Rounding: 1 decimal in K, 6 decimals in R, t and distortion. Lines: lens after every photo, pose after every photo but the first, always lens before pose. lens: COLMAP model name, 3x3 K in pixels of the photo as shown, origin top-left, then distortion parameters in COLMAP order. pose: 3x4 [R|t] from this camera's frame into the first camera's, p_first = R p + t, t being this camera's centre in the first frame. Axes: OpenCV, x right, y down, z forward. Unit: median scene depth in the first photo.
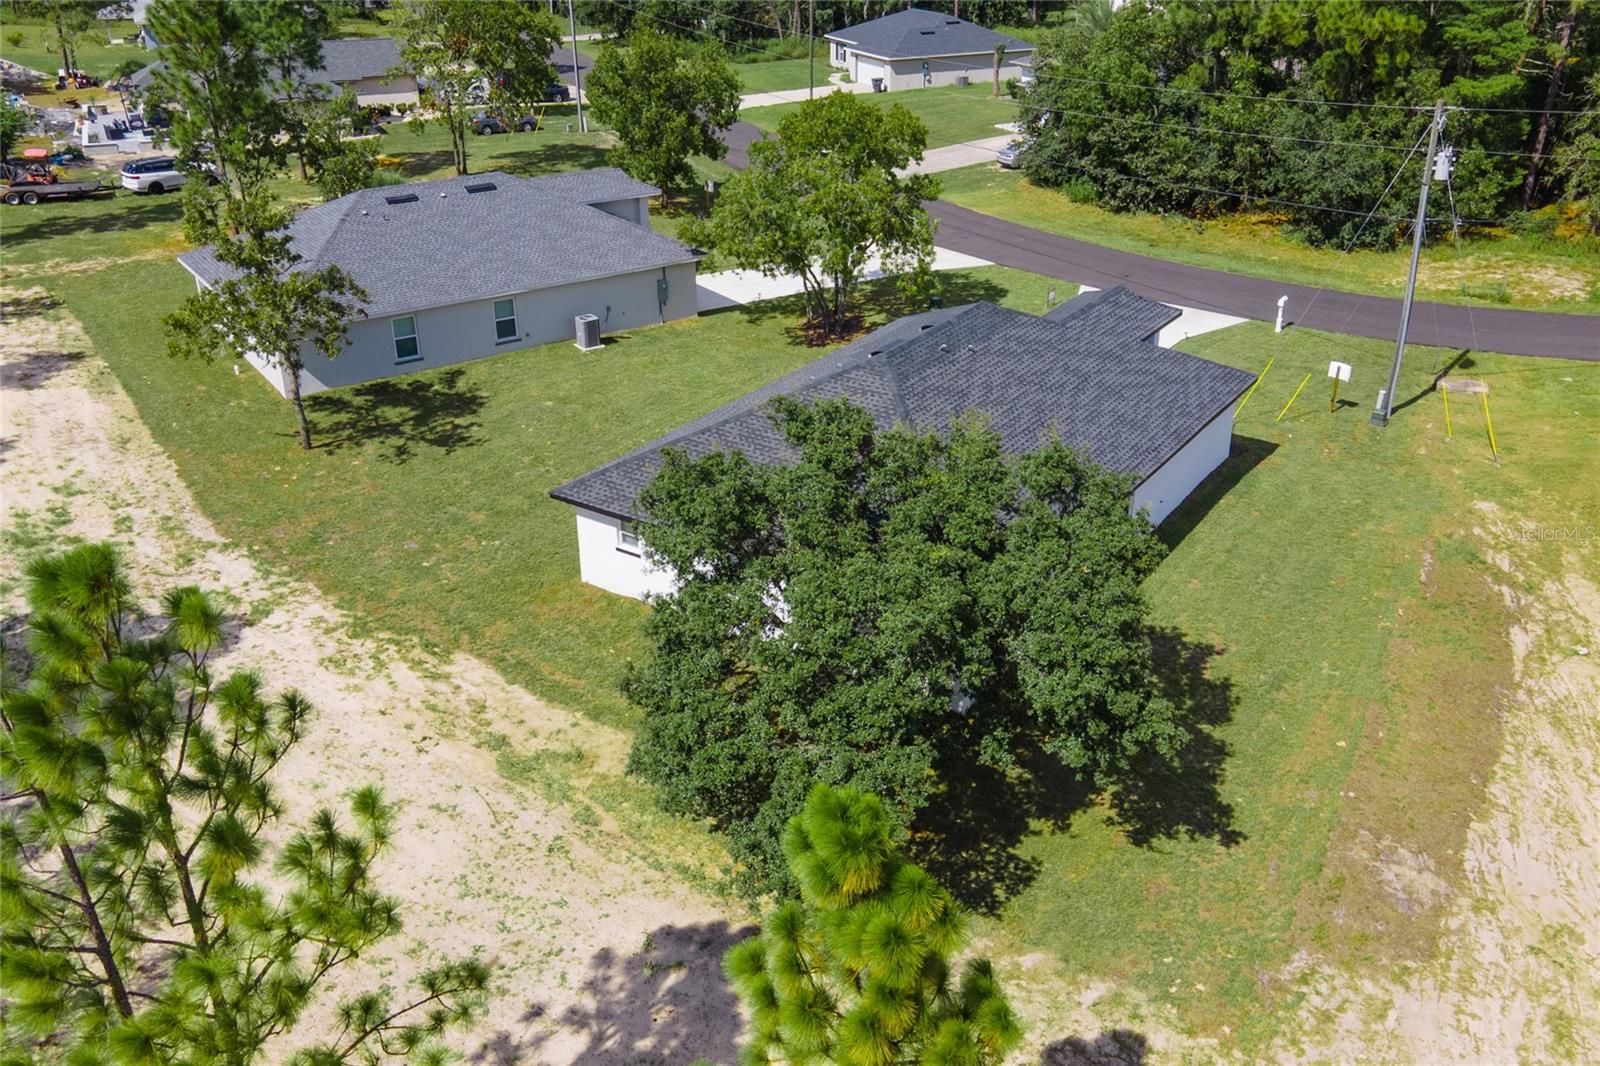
lens RADIAL K [[1374.4, 0, 786.5], [0, 1374.4, 534.5], [0, 0, 1]] dist [0.035998, -0.000956]
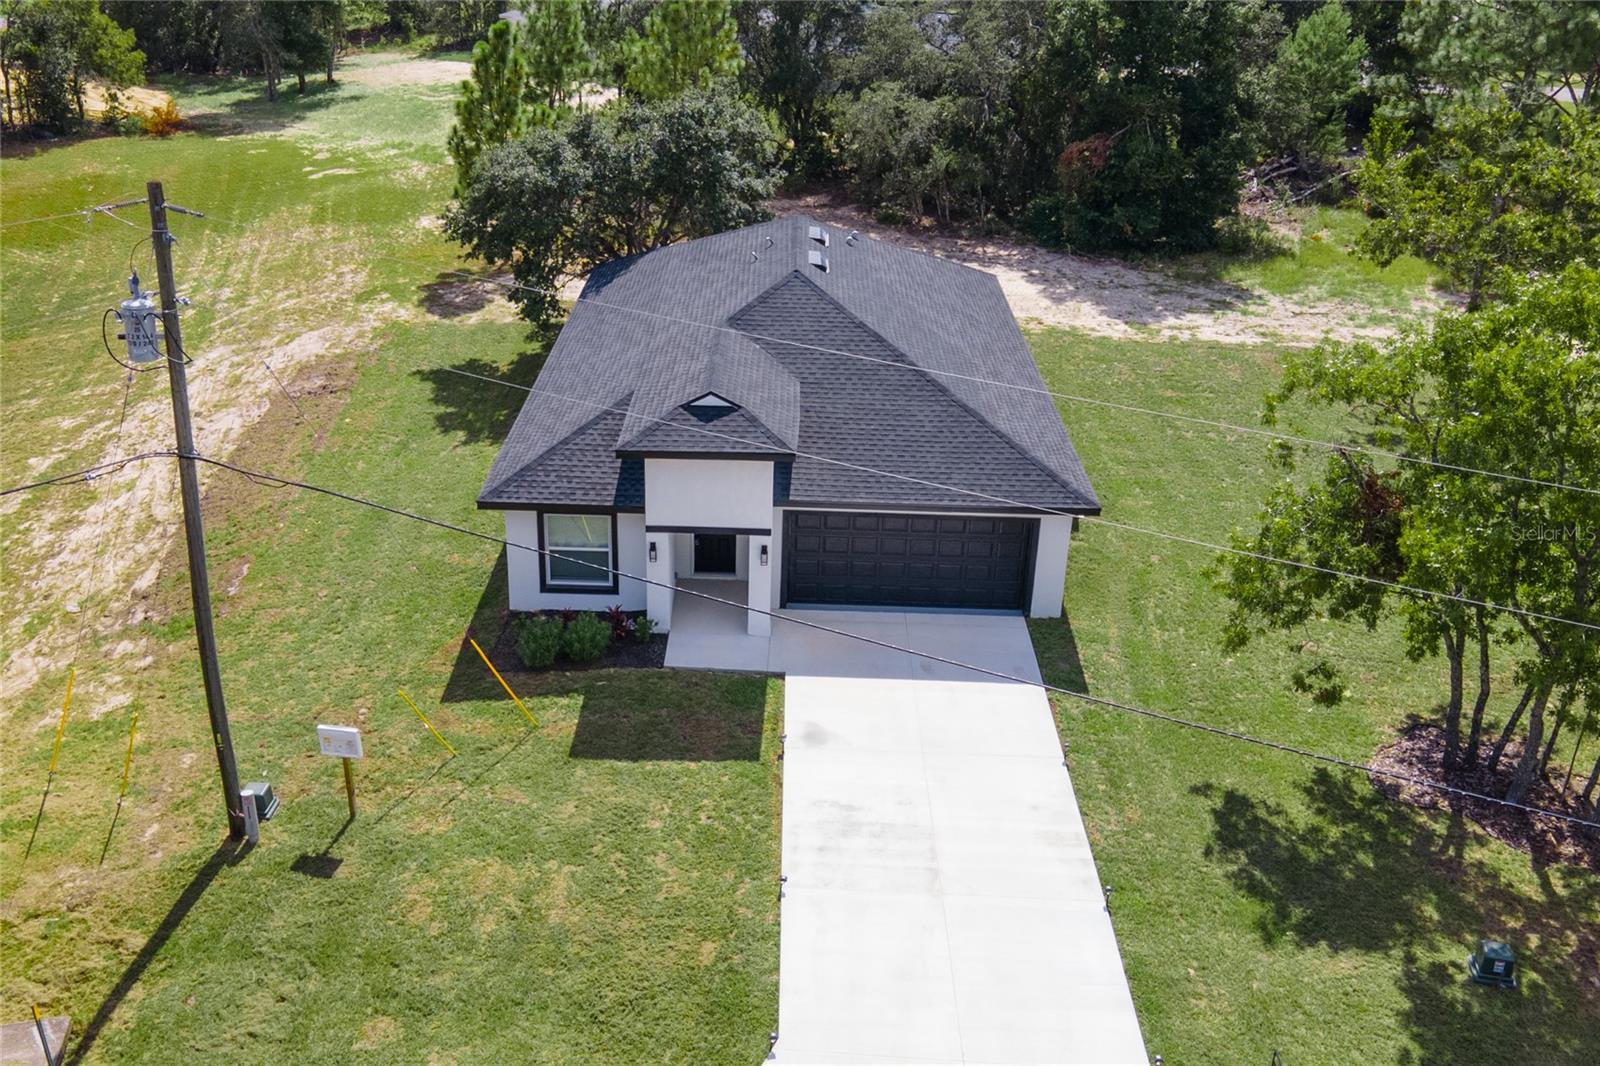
lens RADIAL K [[1374.4, 0, 786.5], [0, 1374.4, 534.5], [0, 0, 1]] dist [0.035998, -0.000956]
pose [[-0.815609, 0.242213, -0.525467, 0.782960], [-0.266331, 0.649076, 0.712578, -0.819048], [0.513664, 0.721133, -0.464884, 1.912113]]
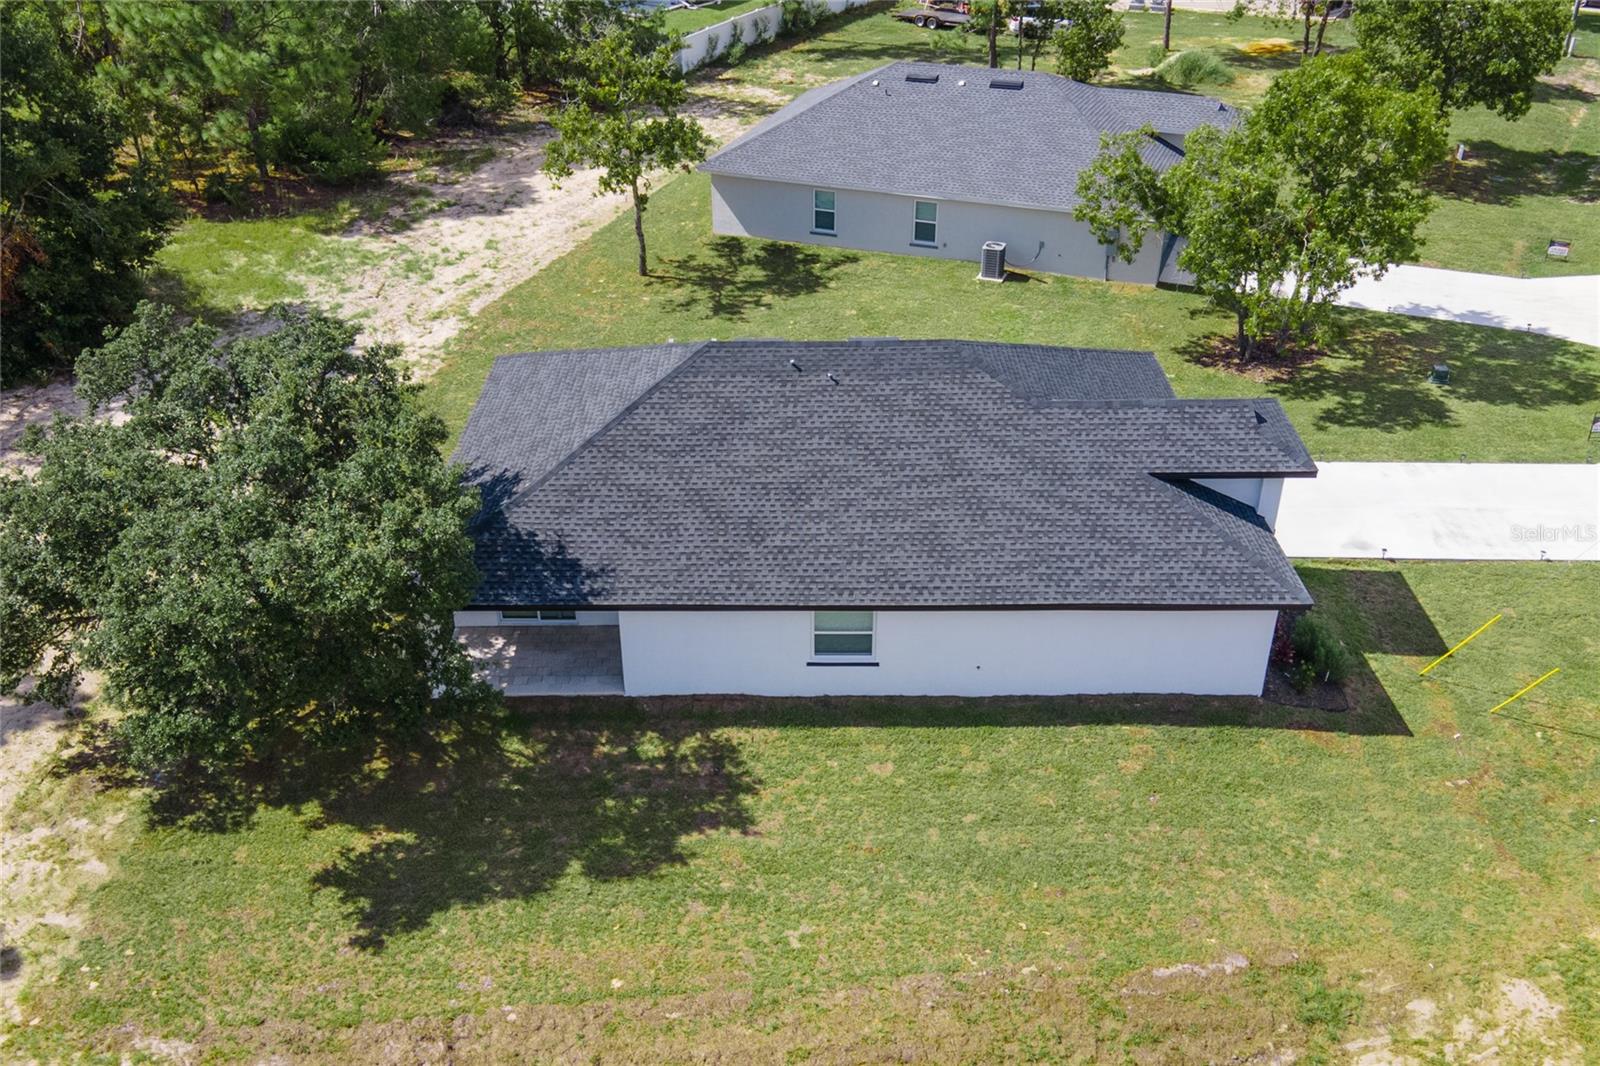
lens RADIAL K [[1385.0, 0, 774.8], [0, 1385.0, 537.0], [0, 0, 1]] dist [0.031793, -0.002617]
pose [[0.559464, 0.434102, -0.706085, 0.903903], [-0.357984, 0.894880, 0.266527, -0.315049], [0.747561, 0.103655, 0.656055, 0.537286]]
